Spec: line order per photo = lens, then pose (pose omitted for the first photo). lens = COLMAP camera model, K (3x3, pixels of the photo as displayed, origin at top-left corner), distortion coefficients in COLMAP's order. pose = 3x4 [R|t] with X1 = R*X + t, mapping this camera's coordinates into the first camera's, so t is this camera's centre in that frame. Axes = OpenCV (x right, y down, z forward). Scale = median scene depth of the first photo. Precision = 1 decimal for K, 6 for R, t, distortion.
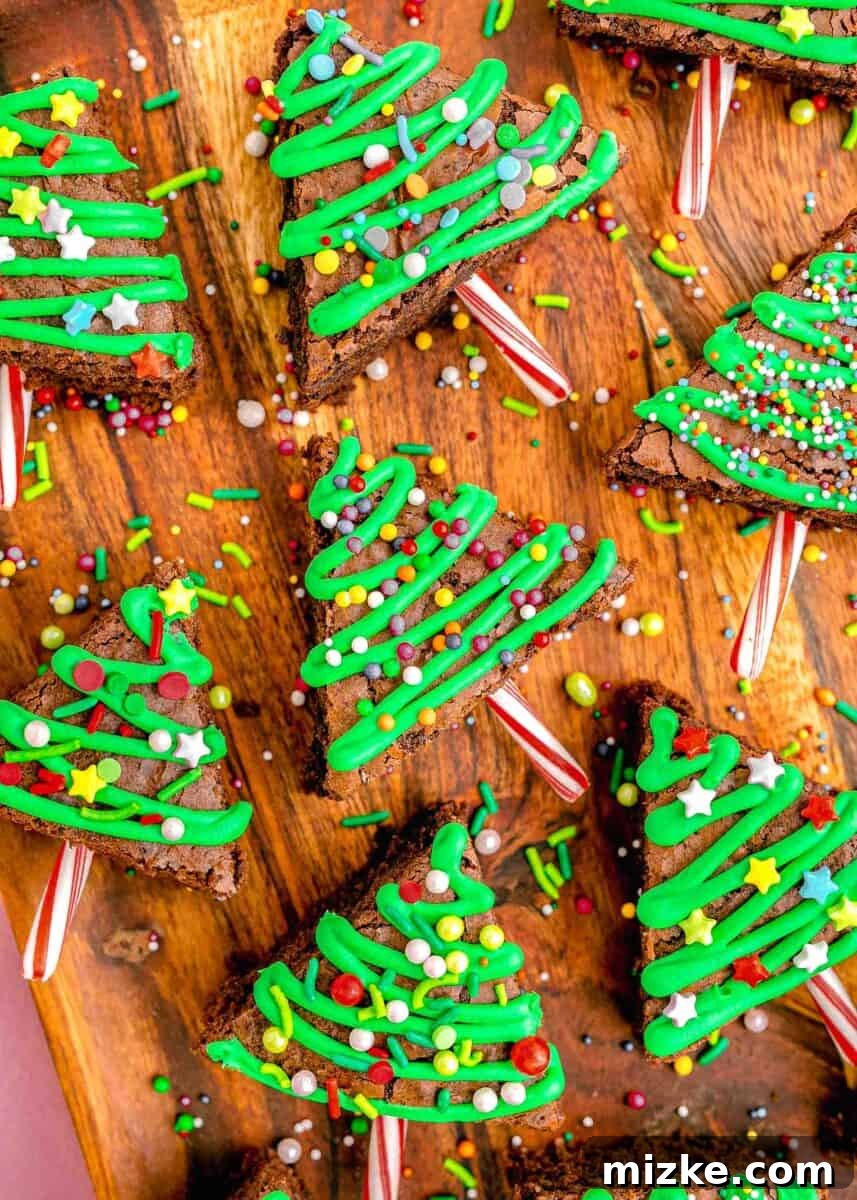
lens RADIAL K [[1950.6, 0, 428.5], [0, 1950.6, 600.0], [0, 0, 1]] dist [-0.038183, -0.027389]
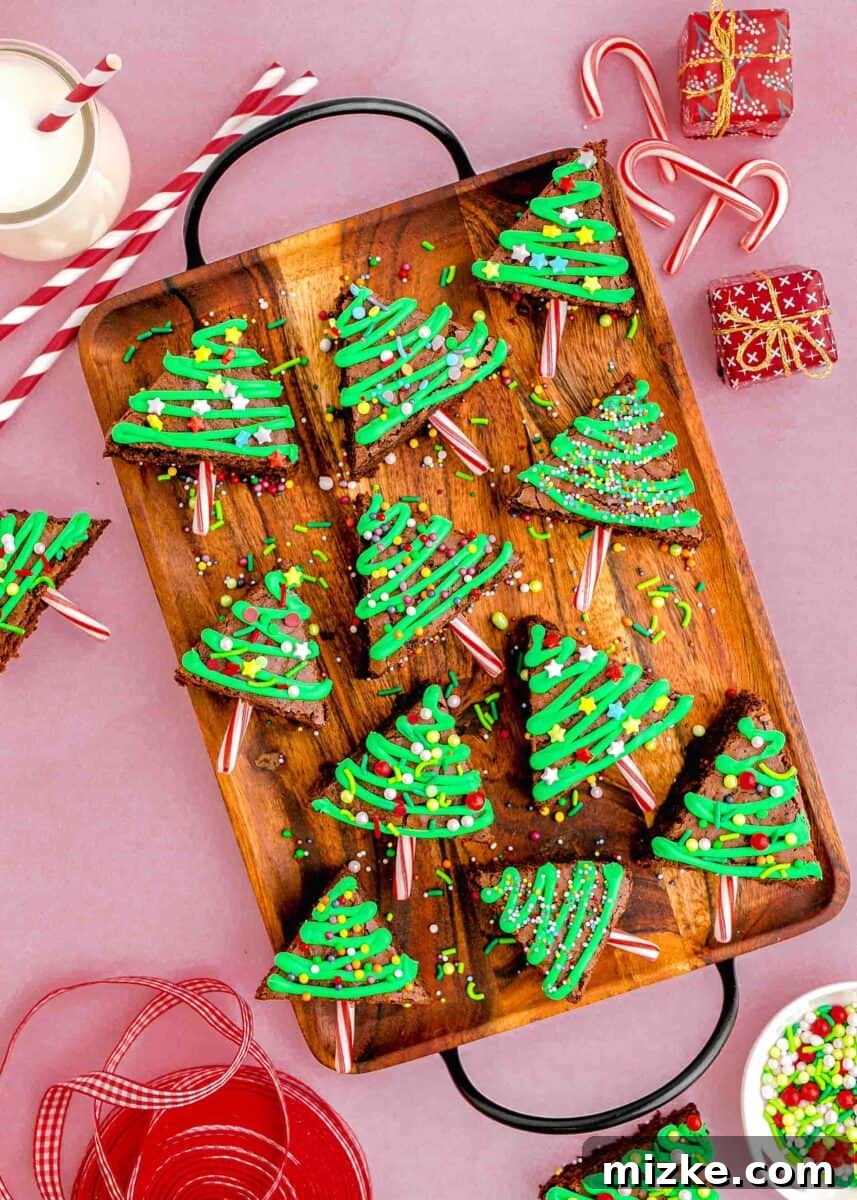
lens RADIAL K [[1936.5, 0, 404.2], [0, 1936.5, 560.8], [0, 0, 1]] dist [0.023614, 0.031497]
pose [[0.999282, -0.026129, -0.027432, 0.040303], [0.024849, 0.998632, -0.046008, 0.077417], [0.028597, 0.045293, 0.998564, -0.985171]]
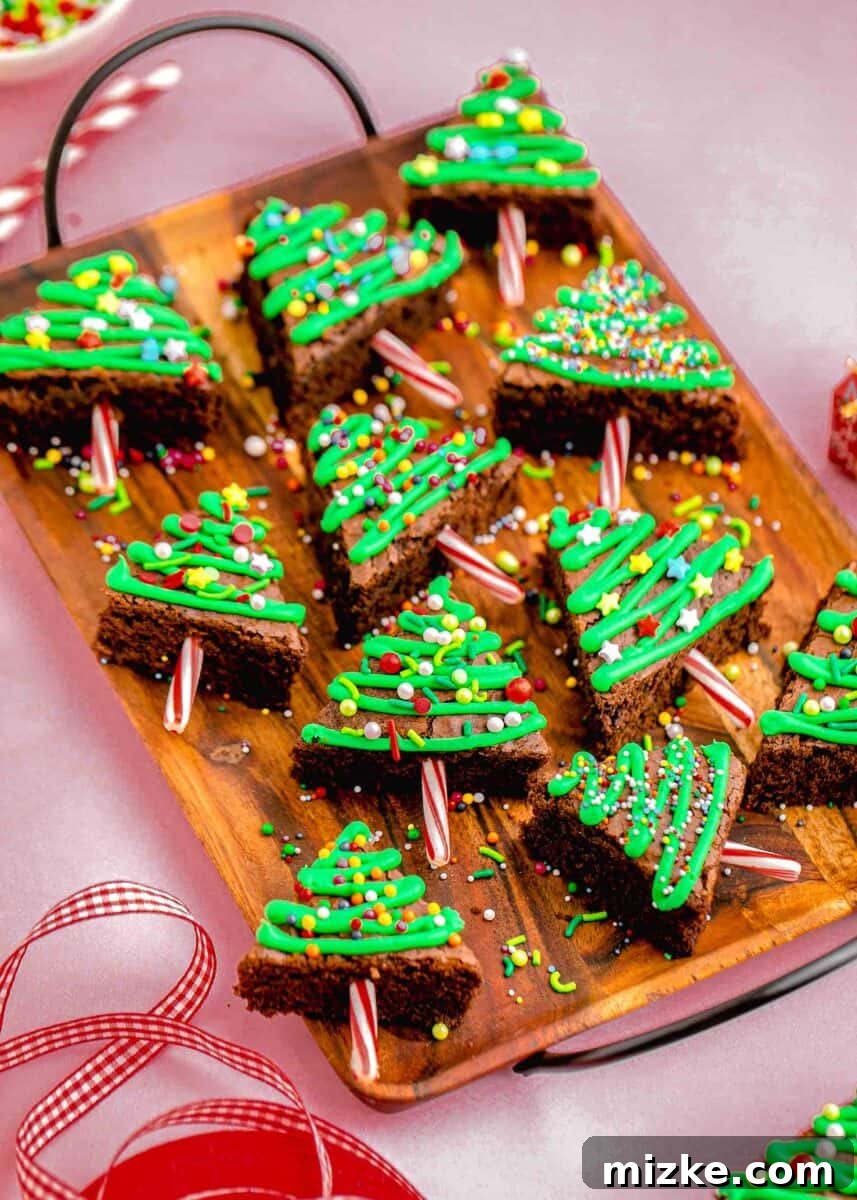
lens RADIAL K [[3969.6, 0, 428.5], [0, 3969.6, 600.0], [0, 0, 1]] dist [0.046828, 0.578547]
pose [[0.981904, -0.129787, 0.137911, -0.423613], [0.187060, 0.778282, -0.599405, 1.978883], [-0.029539, 0.614356, 0.788476, -1.432572]]
